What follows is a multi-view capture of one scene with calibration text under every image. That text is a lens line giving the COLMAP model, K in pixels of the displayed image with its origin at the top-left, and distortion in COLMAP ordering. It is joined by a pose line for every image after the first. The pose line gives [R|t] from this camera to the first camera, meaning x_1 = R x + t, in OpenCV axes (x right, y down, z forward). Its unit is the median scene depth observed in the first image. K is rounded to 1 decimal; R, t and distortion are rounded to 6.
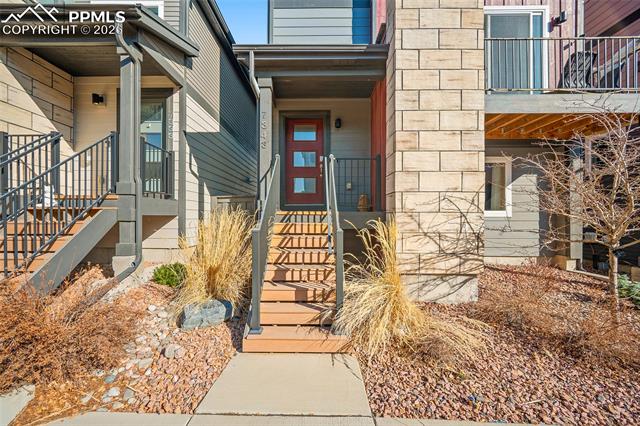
lens RADIAL K [[253.6, 0, 312.2], [0, 253.6, 216.1], [0, 0, 1]] dist [-0.001226, 0.000076]
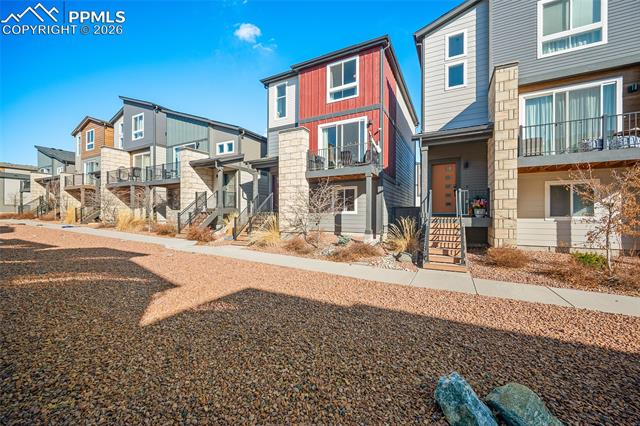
lens RADIAL K [[253.6, 0, 312.2], [0, 253.6, 216.1], [0, 0, 1]] dist [-0.001226, 0.000076]
pose [[0.885789, 0.001831, -0.464084, 2.017993], [0.001371, 0.999978, 0.006562, 0.009856], [0.464086, -0.006449, 0.885767, -1.509966]]
